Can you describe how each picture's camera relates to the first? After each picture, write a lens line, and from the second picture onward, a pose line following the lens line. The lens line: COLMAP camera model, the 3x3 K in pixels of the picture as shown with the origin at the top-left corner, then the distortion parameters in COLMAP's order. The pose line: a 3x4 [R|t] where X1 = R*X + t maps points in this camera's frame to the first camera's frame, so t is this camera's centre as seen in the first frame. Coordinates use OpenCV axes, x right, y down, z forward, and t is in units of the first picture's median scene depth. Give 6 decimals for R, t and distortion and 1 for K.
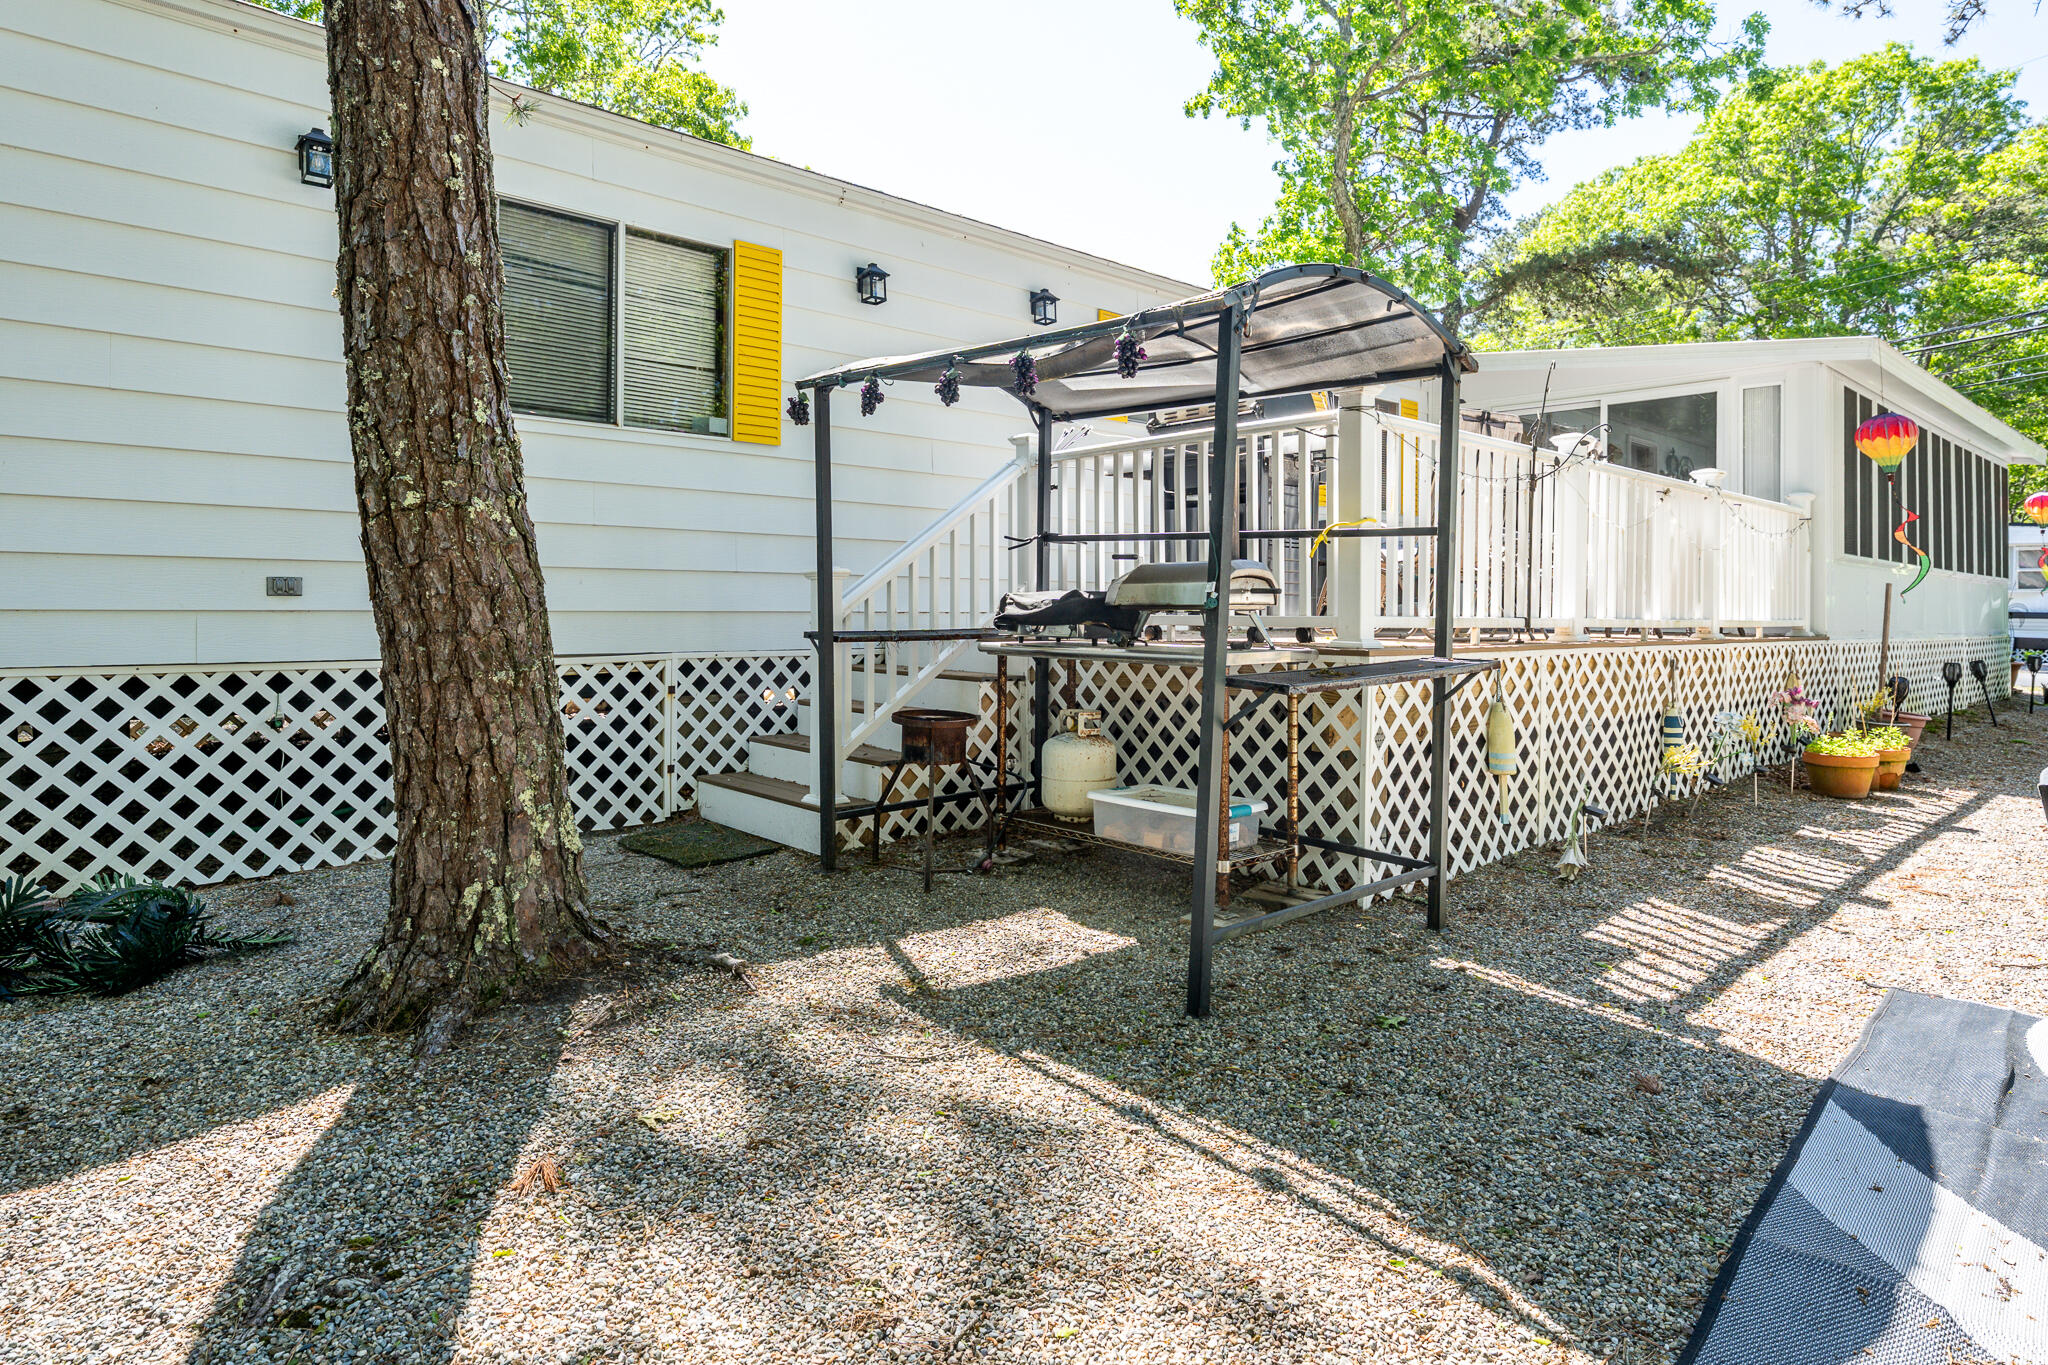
lens RADIAL K [[1125.7, 0, 1040.4], [0, 1125.7, 596.6], [0, 0, 1]] dist [-0.007186, -0.000733]
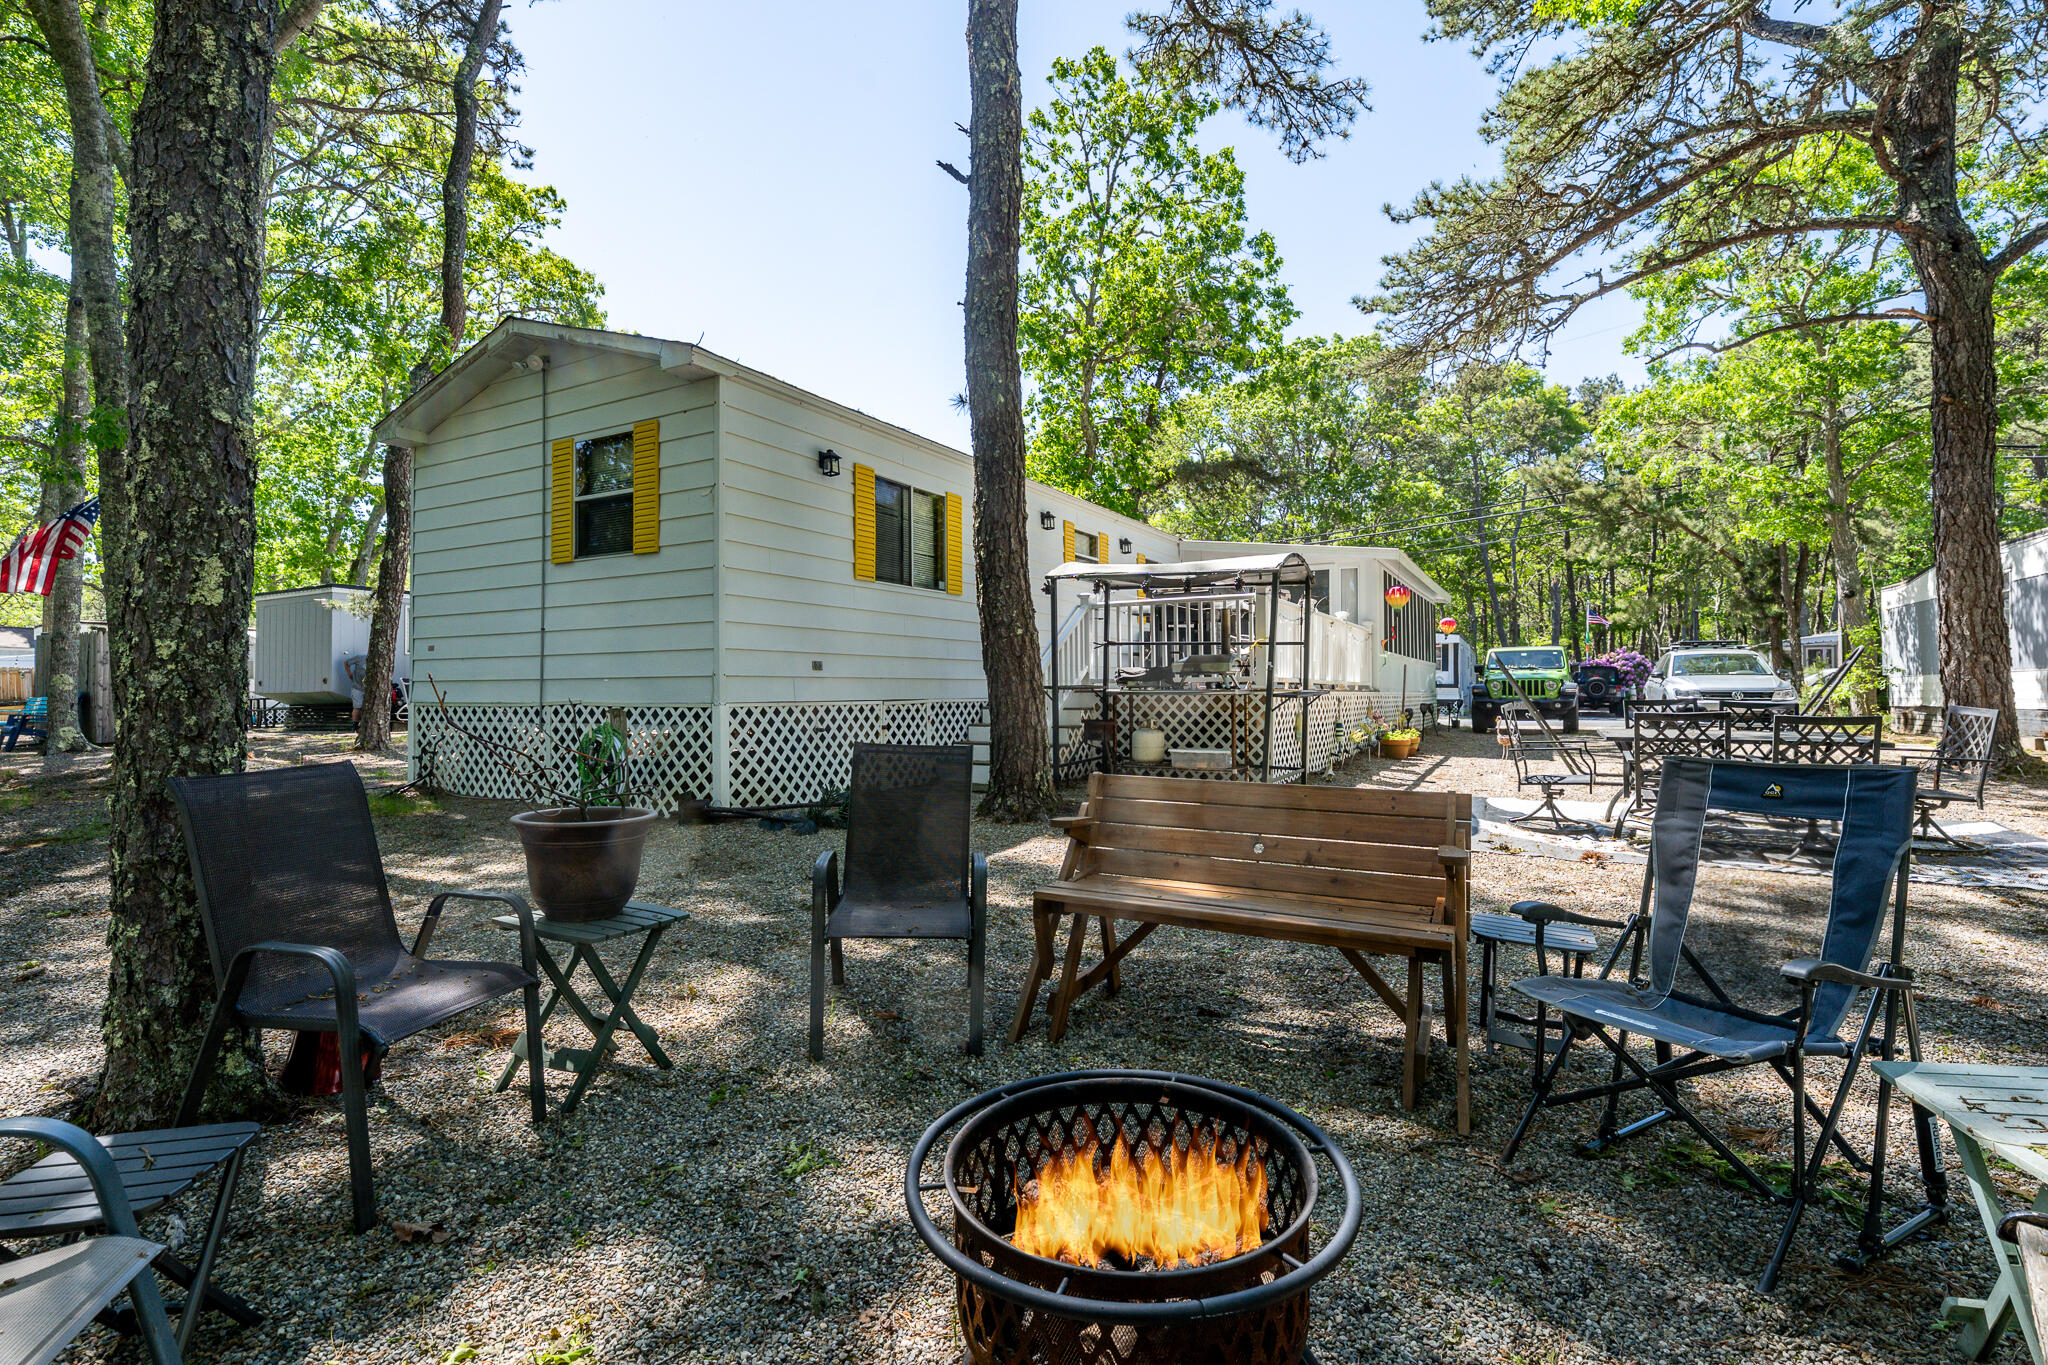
lens RADIAL K [[932.5, 0, 1022.2], [0, 932.5, 687.7], [0, 0, 1]] dist [0.000625, -0.000775]
pose [[0.947558, -0.009093, 0.319454, -0.716554], [0.006485, 0.999936, 0.009225, 0.015473], [-0.319517, -0.006669, 0.947557, -0.644320]]
